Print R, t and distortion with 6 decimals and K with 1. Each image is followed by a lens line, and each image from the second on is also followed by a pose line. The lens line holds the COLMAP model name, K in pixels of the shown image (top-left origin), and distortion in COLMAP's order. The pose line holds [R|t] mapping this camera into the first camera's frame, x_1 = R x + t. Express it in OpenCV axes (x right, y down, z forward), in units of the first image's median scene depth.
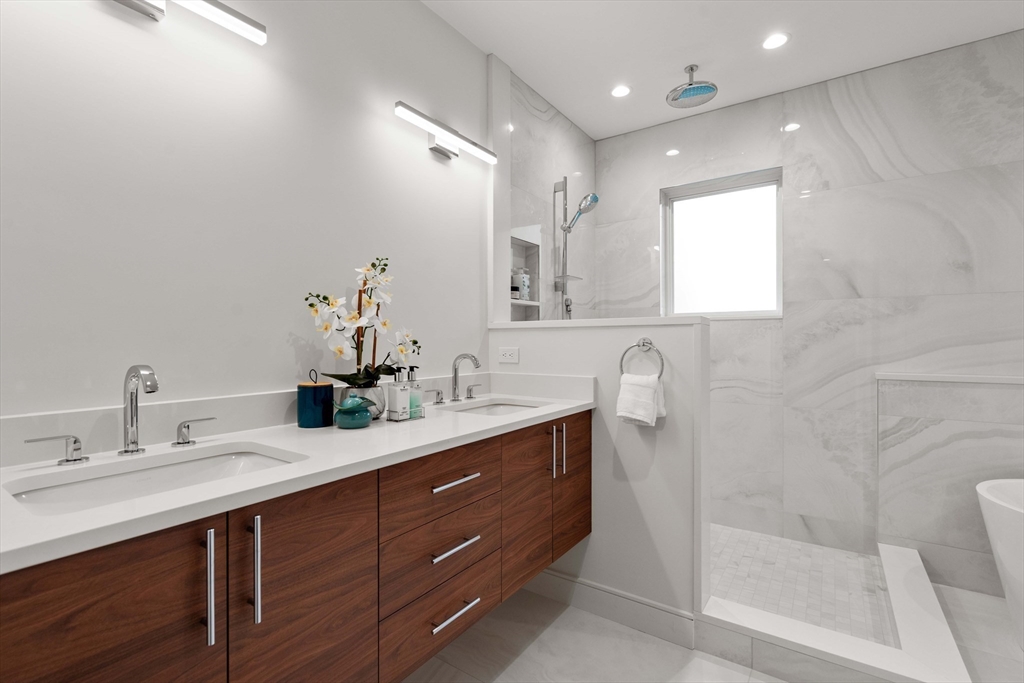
lens RADIAL K [[469.6, 0, 505.1], [0, 469.6, 338.7], [0, 0, 1]] dist [-0.007328, 0.002973]
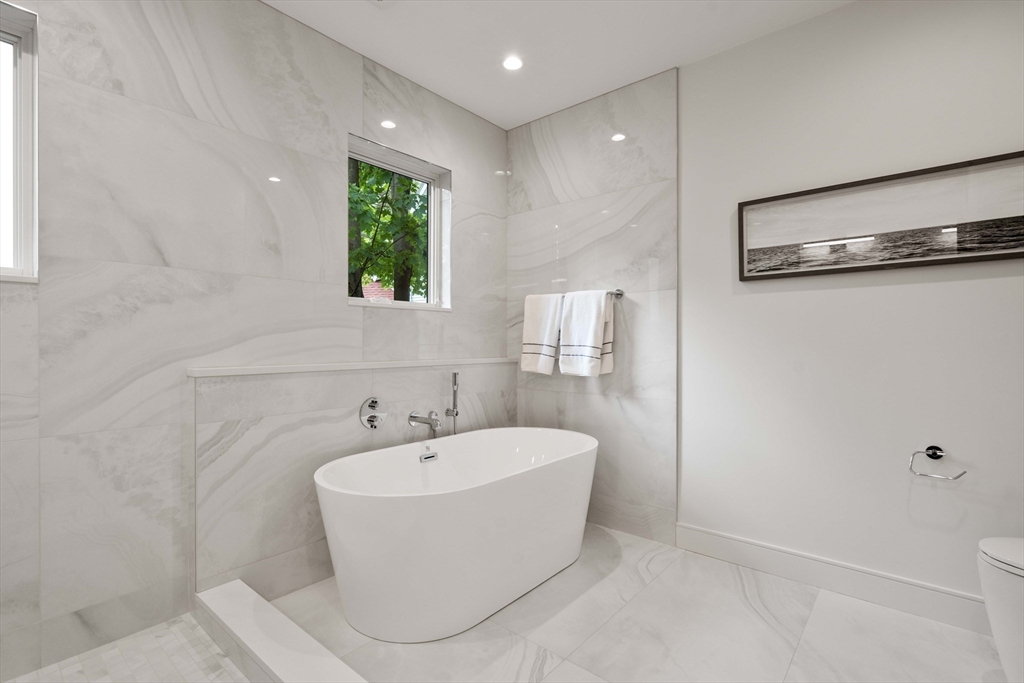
lens RADIAL K [[469.6, 0, 494.4], [0, 469.6, 348.0], [0, 0, 1]] dist [-0.007328, 0.002973]
pose [[0.106266, -0.002615, 0.994334, 0.097335], [-0.000431, 0.999996, 0.002676, 0.037068], [-0.994338, -0.000713, 0.106264, 0.434339]]
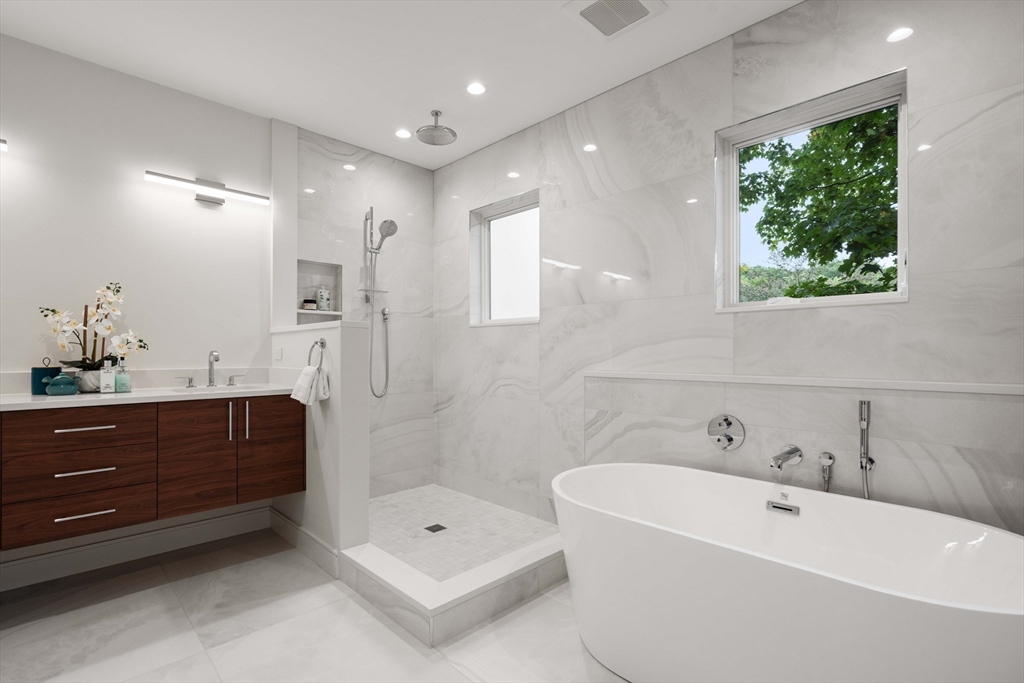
lens RADIAL K [[469.6, 0, 498.0], [0, 469.6, 347.6], [0, 0, 1]] dist [-0.007328, 0.002973]
pose [[0.983699, 0.000358, -0.179822, 0.778447], [-0.001227, 0.999988, -0.004726, 0.022954], [0.179818, 0.004870, 0.983688, -0.140209]]
